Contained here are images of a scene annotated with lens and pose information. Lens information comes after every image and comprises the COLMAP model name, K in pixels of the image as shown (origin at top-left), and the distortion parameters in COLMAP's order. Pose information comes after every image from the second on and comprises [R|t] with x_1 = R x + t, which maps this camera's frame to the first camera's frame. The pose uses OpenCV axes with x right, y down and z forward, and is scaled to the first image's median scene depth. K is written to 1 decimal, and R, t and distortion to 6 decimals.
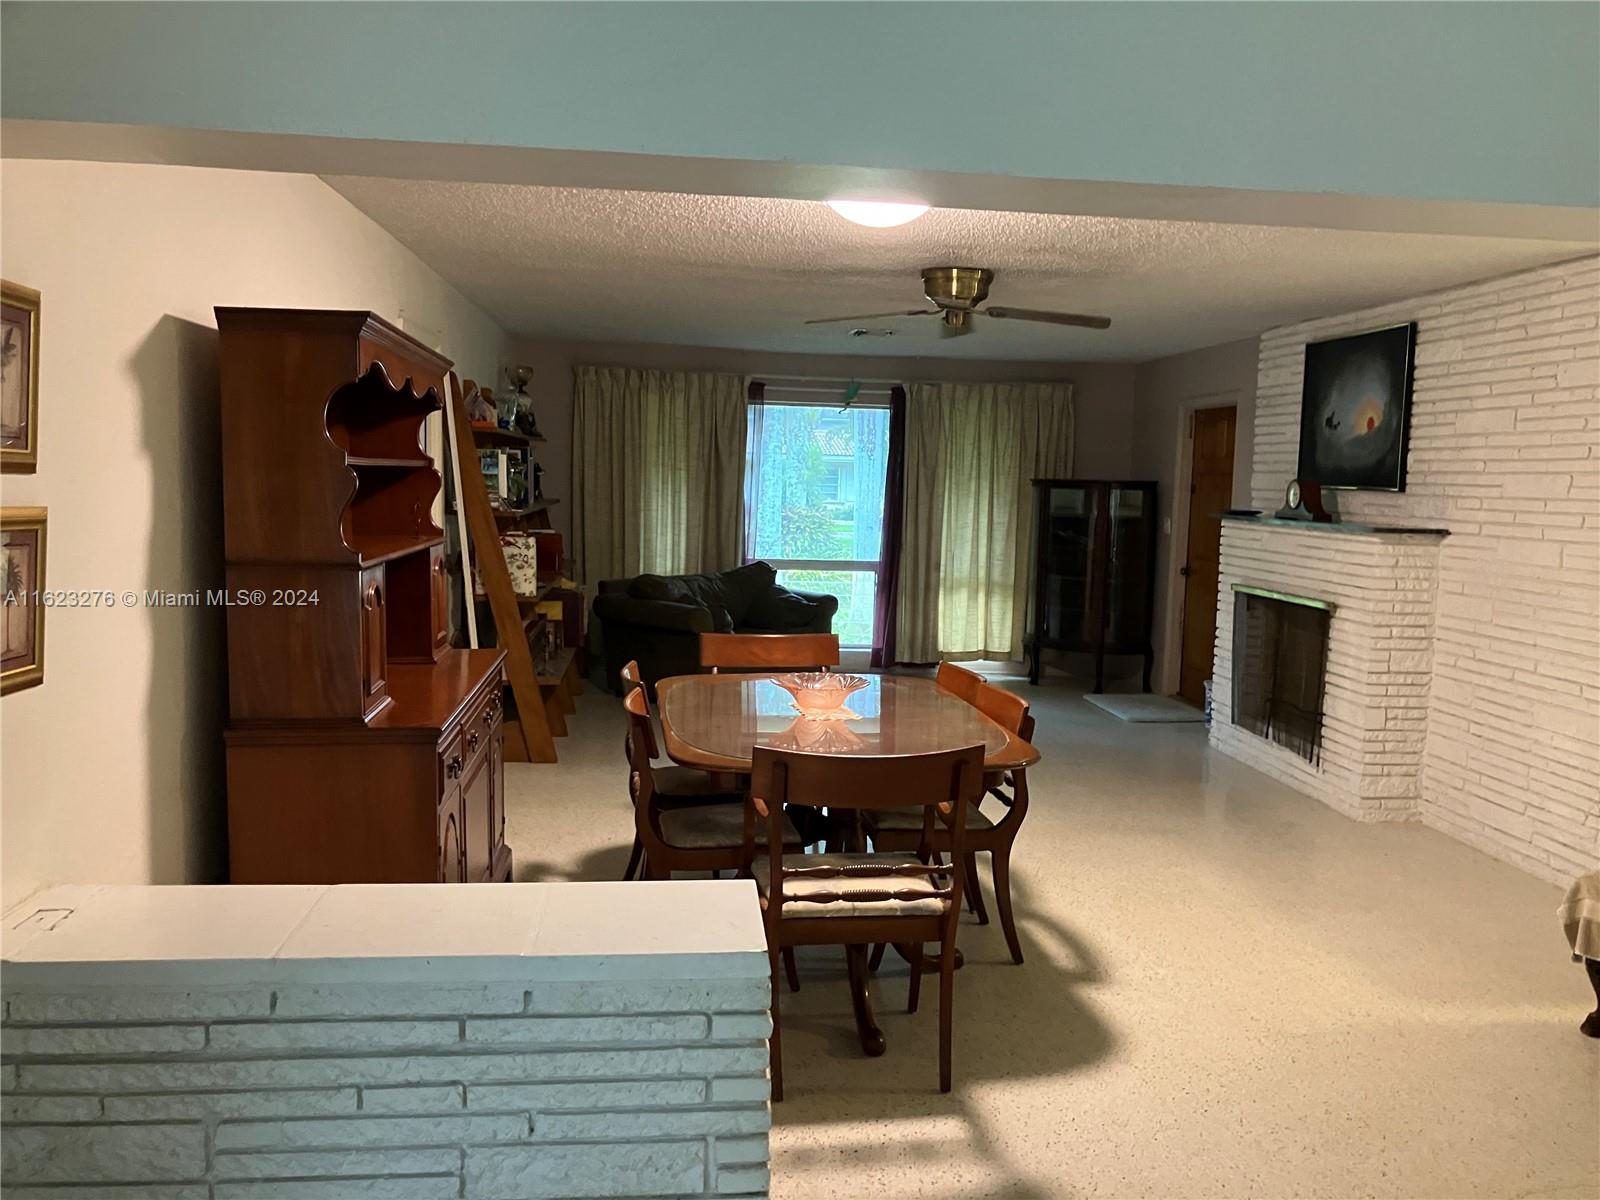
lens RADIAL K [[1314.8, 0, 809.8], [0, 1314.8, 602.1], [0, 0, 1]] dist [0.028462, -0.044257]
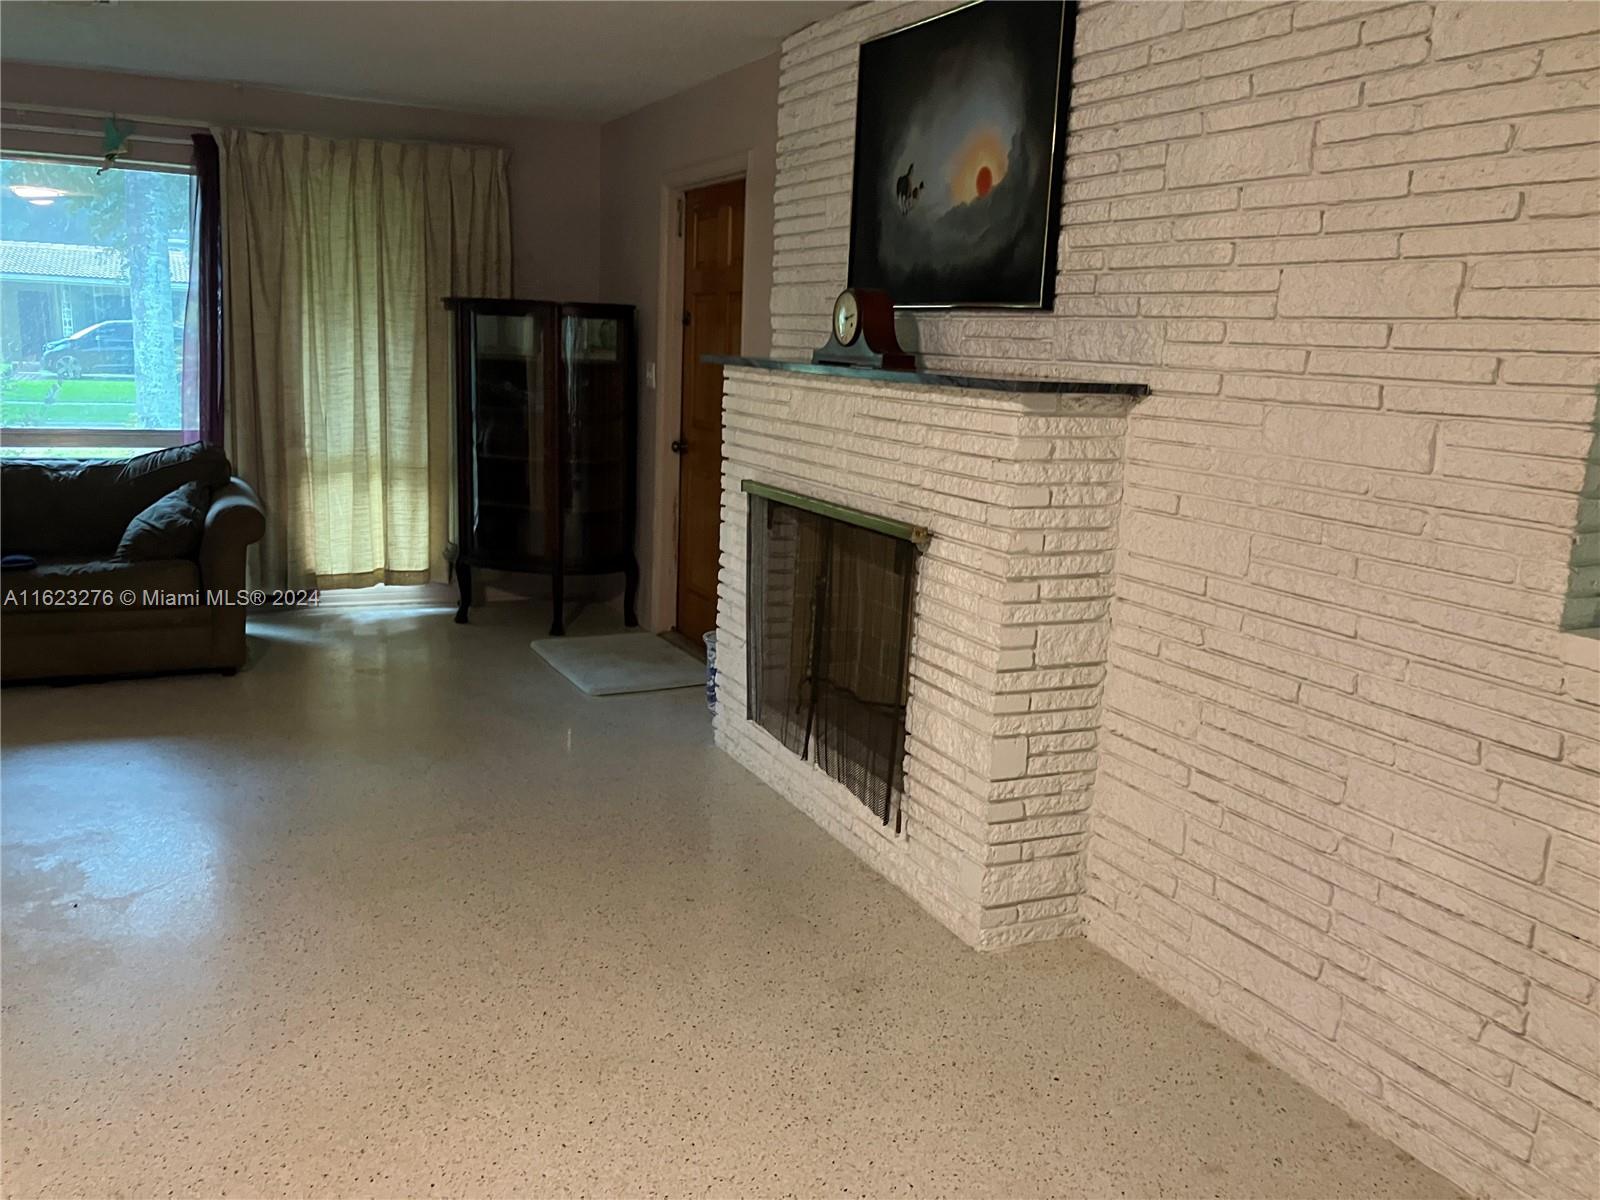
lens RADIAL K [[1314.8, 0, 799.8], [0, 1314.8, 596.5], [0, 0, 1]] dist [0.028462, -0.044257]
pose [[0.941418, -0.053144, 0.333028, 0.149633], [0.016278, 0.993515, 0.112530, -0.026568], [-0.336849, -0.100517, 0.936178, 0.449569]]
